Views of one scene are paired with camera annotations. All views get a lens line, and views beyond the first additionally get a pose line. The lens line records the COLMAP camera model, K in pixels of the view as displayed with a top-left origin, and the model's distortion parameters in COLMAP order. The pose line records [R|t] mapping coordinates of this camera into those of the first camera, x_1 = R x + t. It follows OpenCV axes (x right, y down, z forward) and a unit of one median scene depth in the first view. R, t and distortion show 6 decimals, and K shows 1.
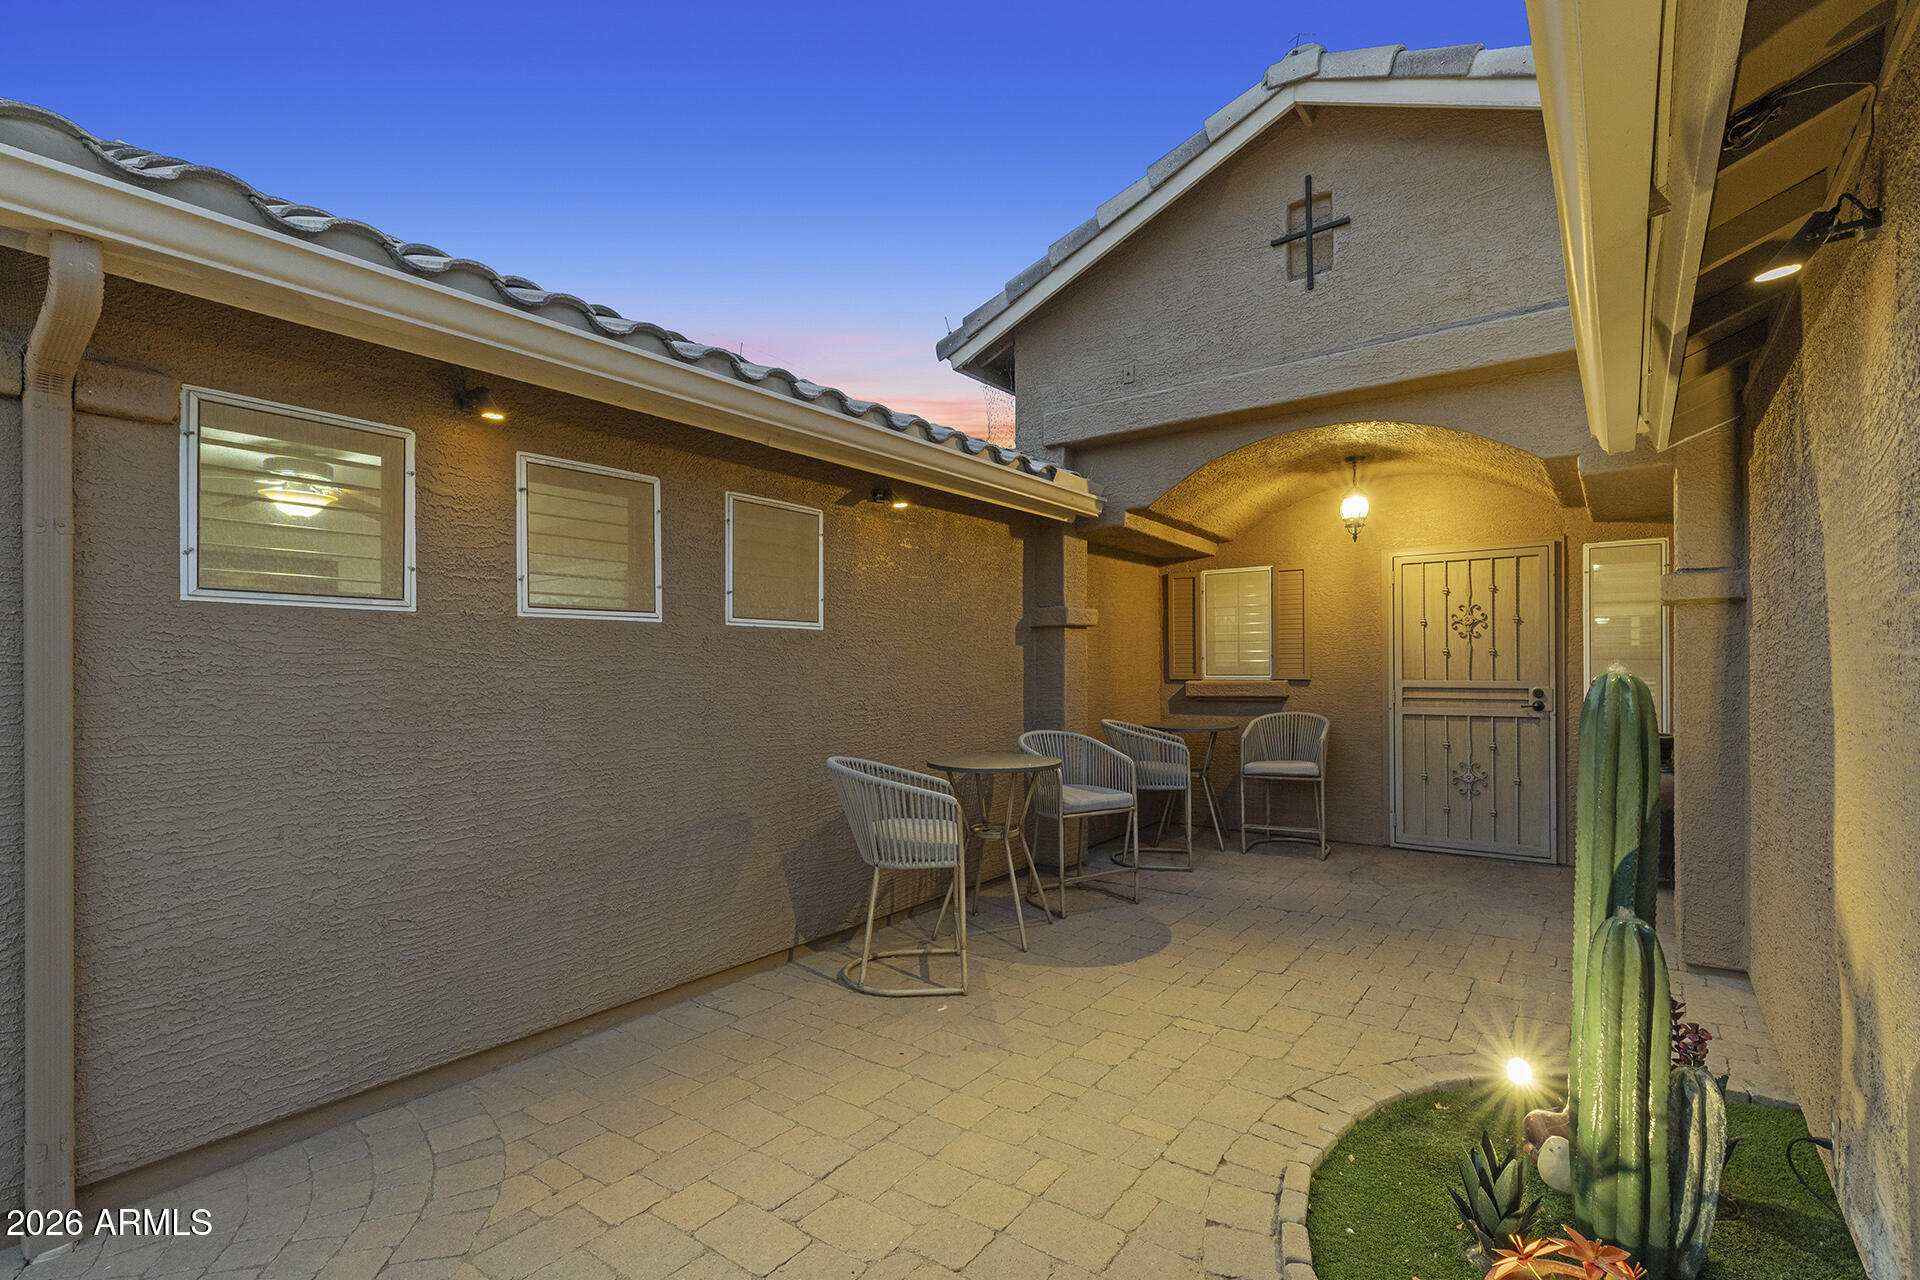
lens RADIAL K [[880.1, 0, 967.5], [0, 880.1, 666.3], [0, 0, 1]] dist [0.016416, -0.000434]
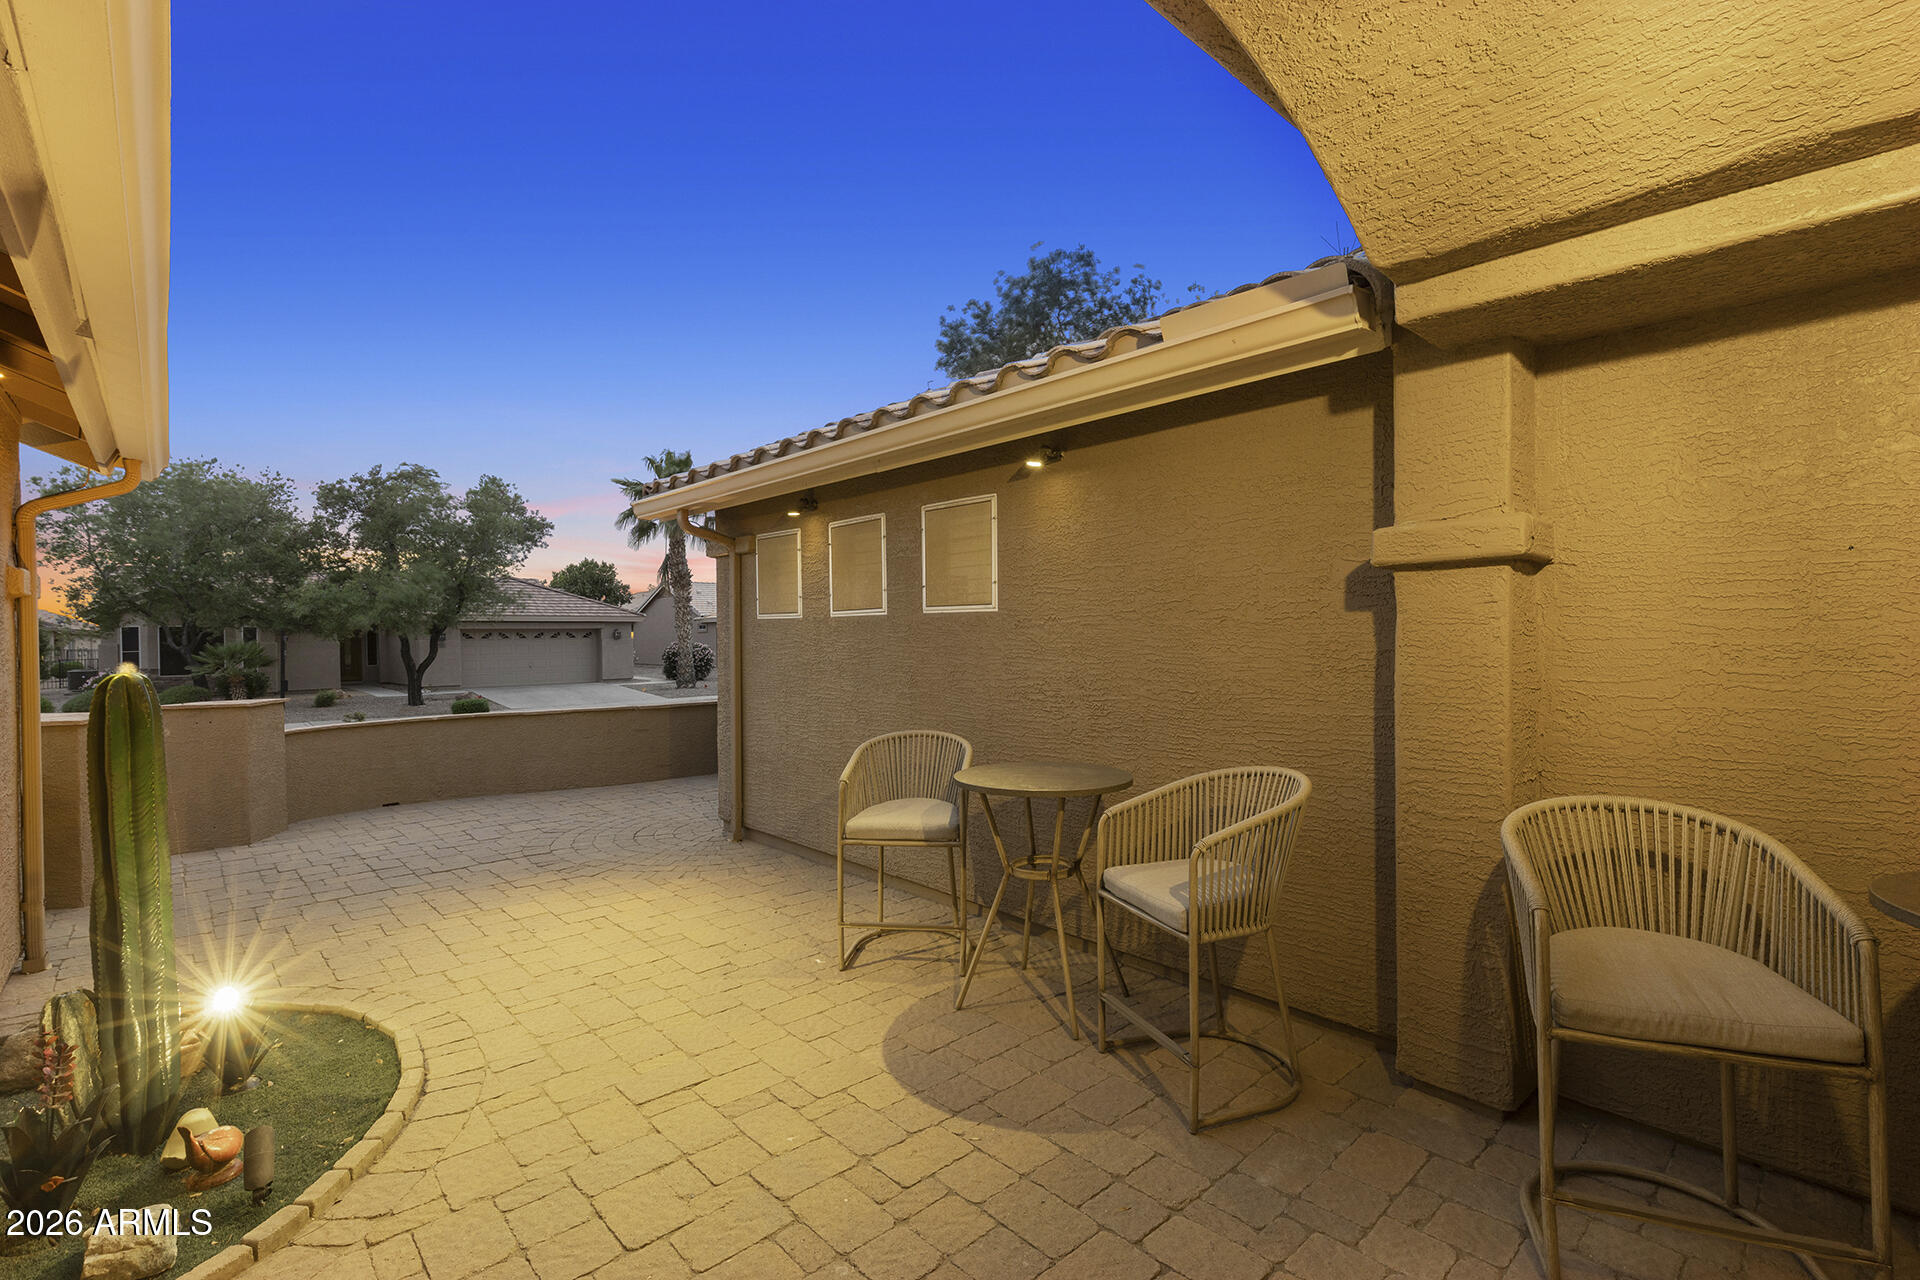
lens RADIAL K [[880.1, 0, 973.0], [0, 880.1, 641.4], [0, 0, 1]] dist [0.016416, -0.000434]
pose [[-0.189979, 0.009760, -0.981740, 0.941701], [0.006248, 0.999942, 0.008732, -0.017051], [0.981768, -0.004475, -0.190029, 1.304030]]
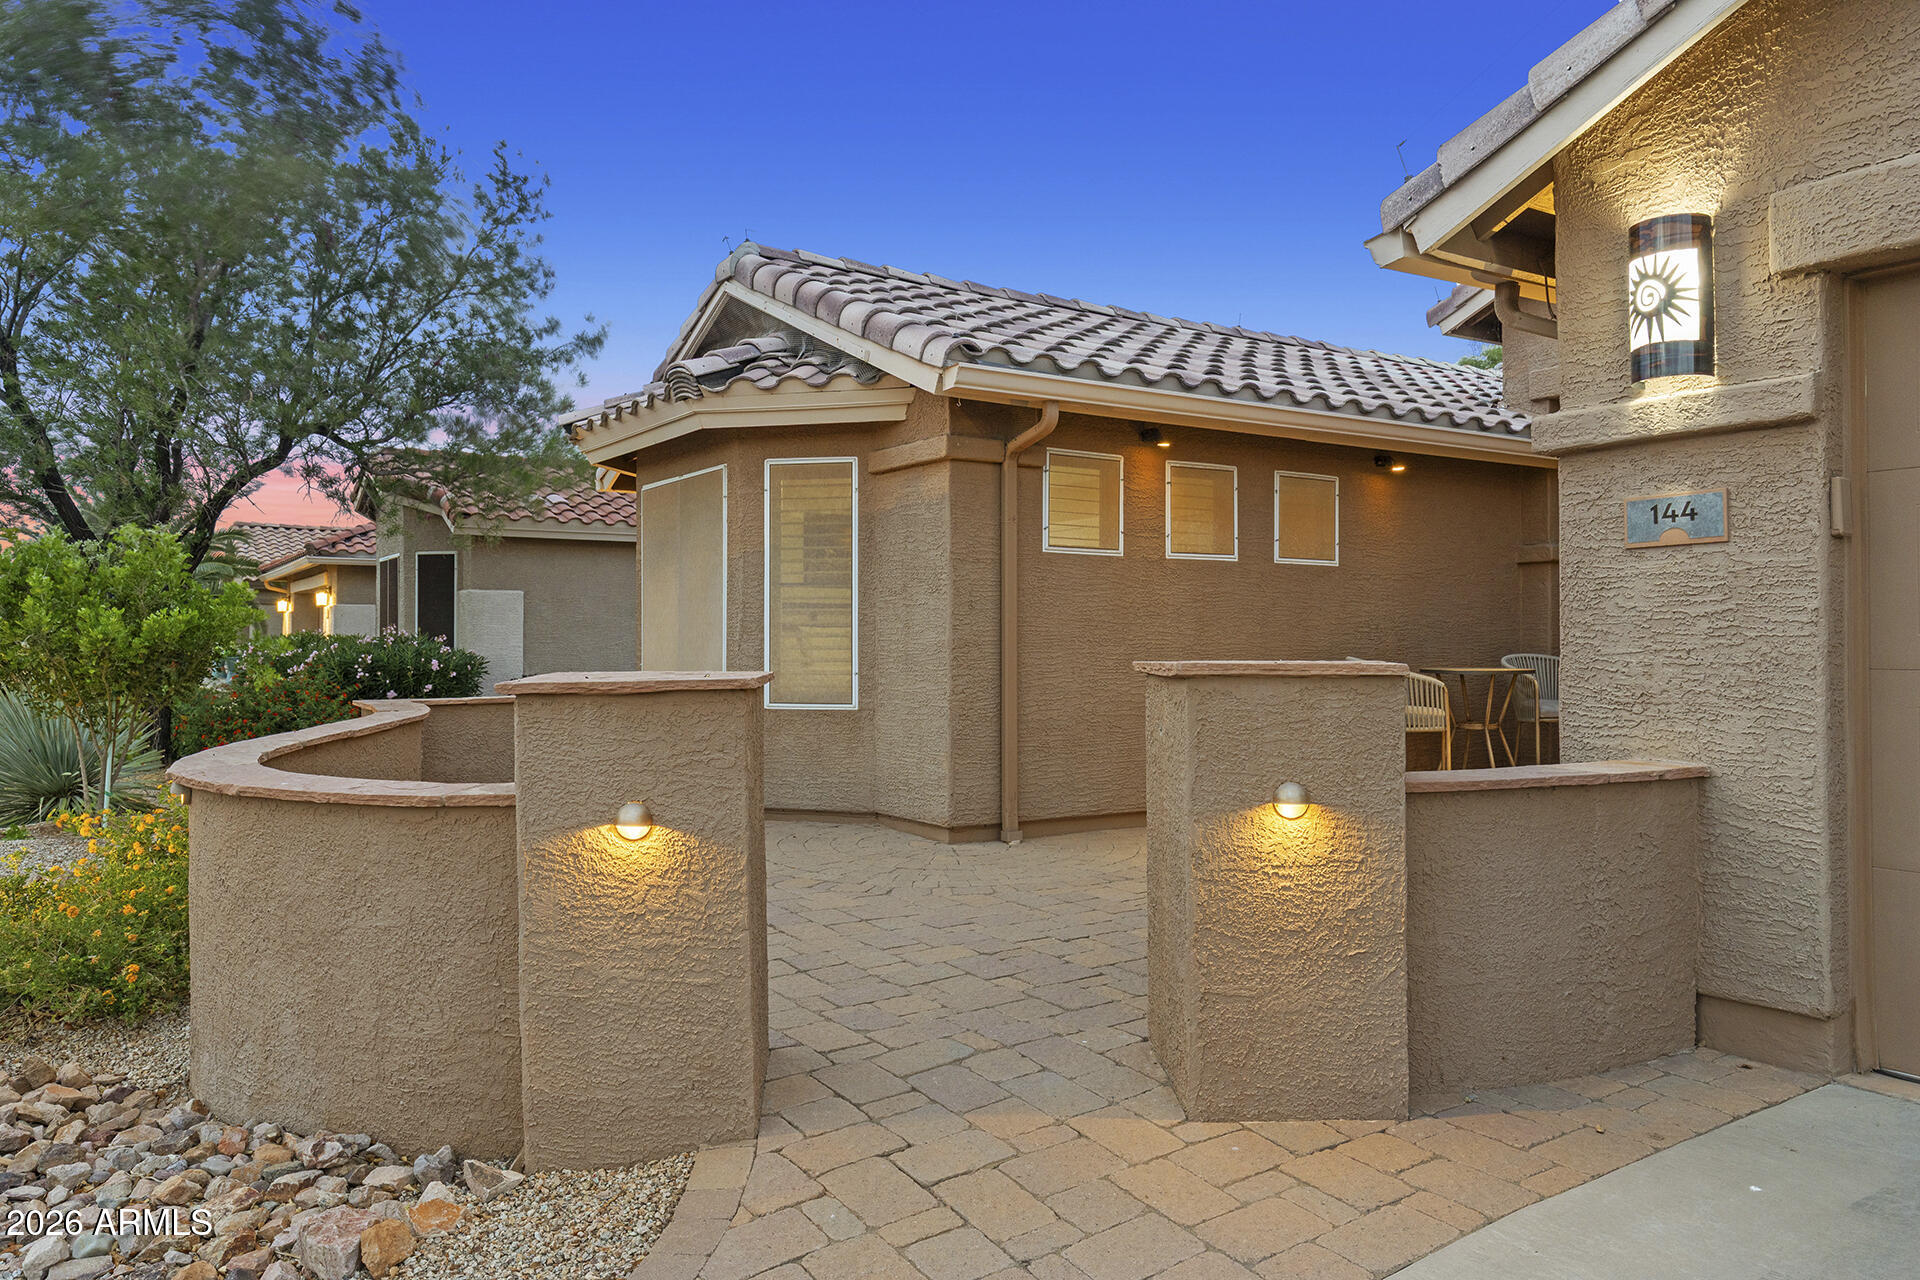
lens RADIAL K [[1305.8, 0, 958.0], [0, 1305.8, 631.9], [0, 0, 1]] dist [0.005640, 0.000659]
pose [[0.932012, 0.000353, -0.362428, 0.019843], [-0.003268, 0.999967, -0.007430, 0.084385], [0.362413, 0.008110, 0.931982, -1.189320]]
